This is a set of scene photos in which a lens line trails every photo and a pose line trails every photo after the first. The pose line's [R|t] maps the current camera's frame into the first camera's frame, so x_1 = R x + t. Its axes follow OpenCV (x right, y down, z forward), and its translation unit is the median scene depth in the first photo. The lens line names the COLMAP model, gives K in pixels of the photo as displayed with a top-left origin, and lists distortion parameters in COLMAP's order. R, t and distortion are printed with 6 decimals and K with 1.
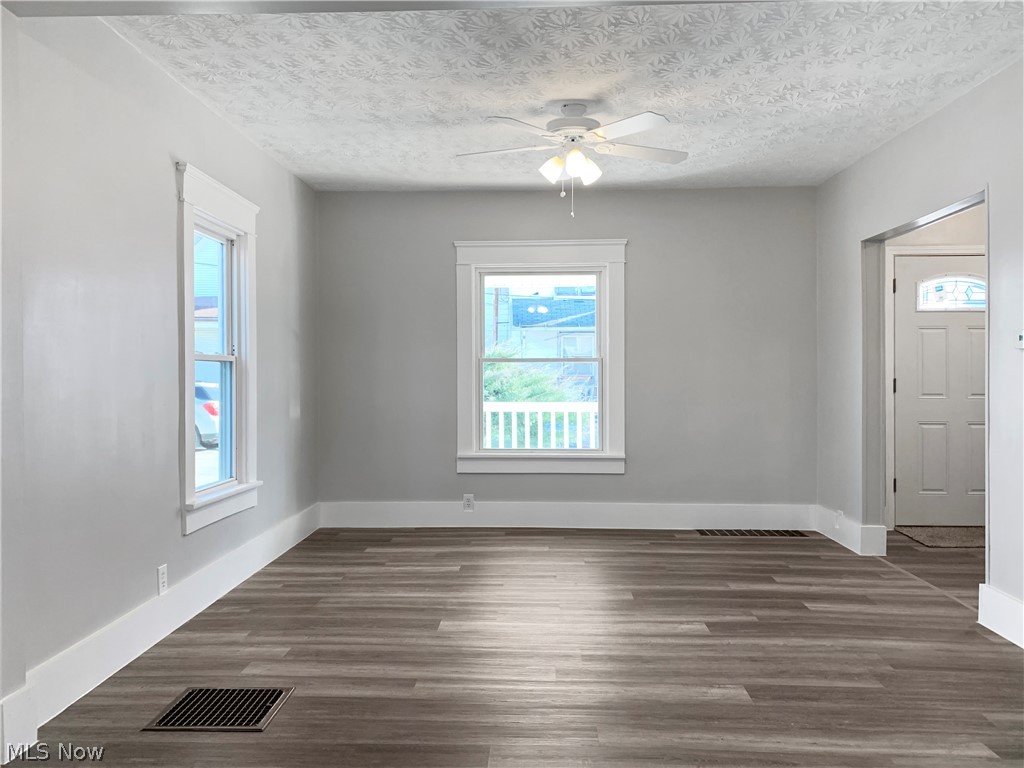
lens RADIAL K [[782.0, 0, 512.0], [0, 782.0, 384.0], [0, 0, 1]] dist [0.019822, -0.010958]
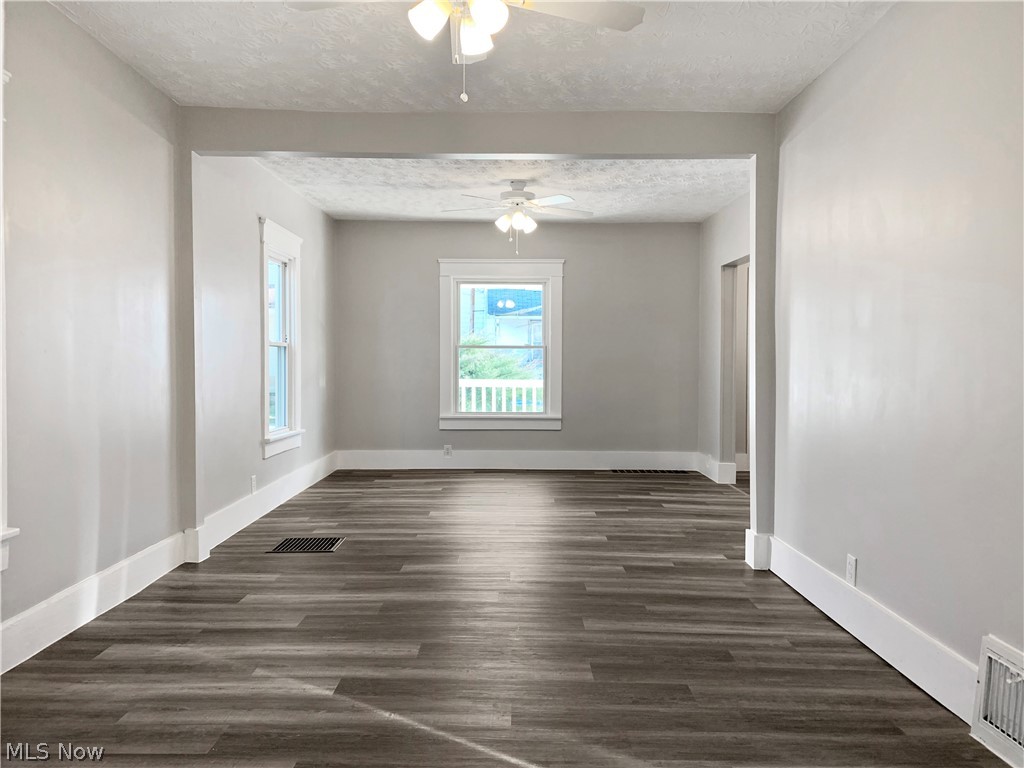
lens RADIAL K [[782.2, 0, 512.0], [0, 782.2, 384.0], [0, 0, 1]] dist [0.105244, -0.001966]
pose [[0.999589, 0.006040, 0.028013, 0.021588], [-0.006589, 0.999787, 0.019551, 0.008920], [-0.027889, -0.019728, 0.999416, -0.450884]]
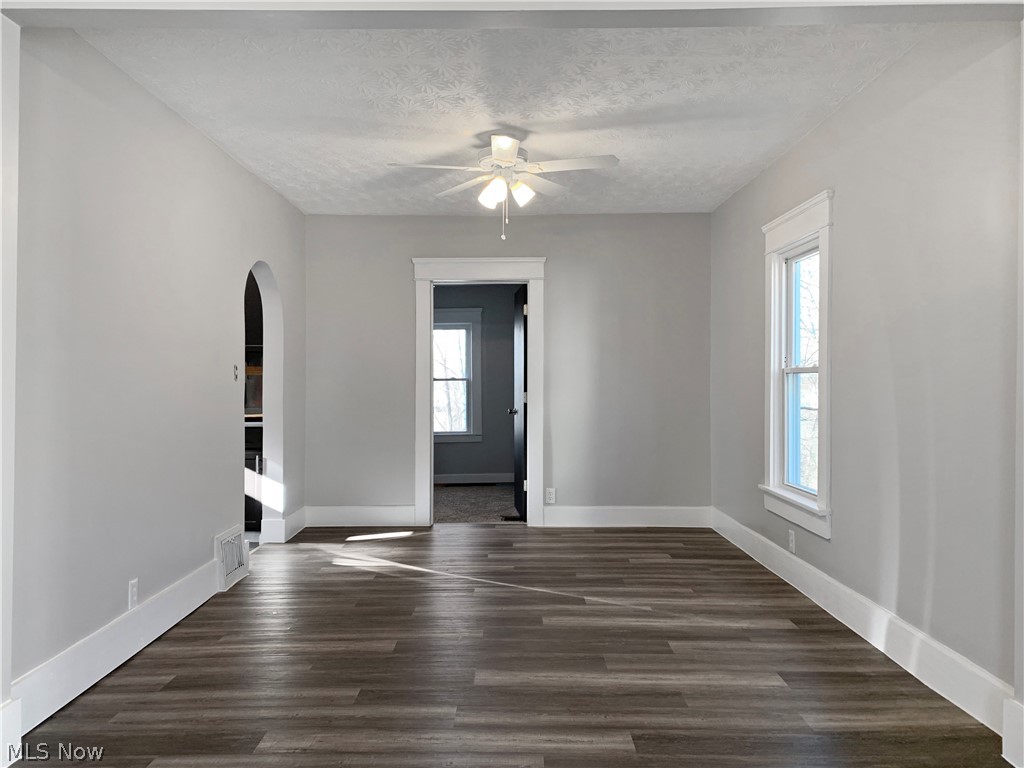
lens RADIAL K [[782.0, 0, 512.0], [0, 782.0, 384.0], [0, 0, 1]] dist [0.019822, -0.010958]
pose [[-0.999521, 0.001990, -0.030883, 0.020845], [0.001664, 0.999943, 0.010590, -0.013455], [0.030902, 0.010534, -0.999467, 1.086419]]
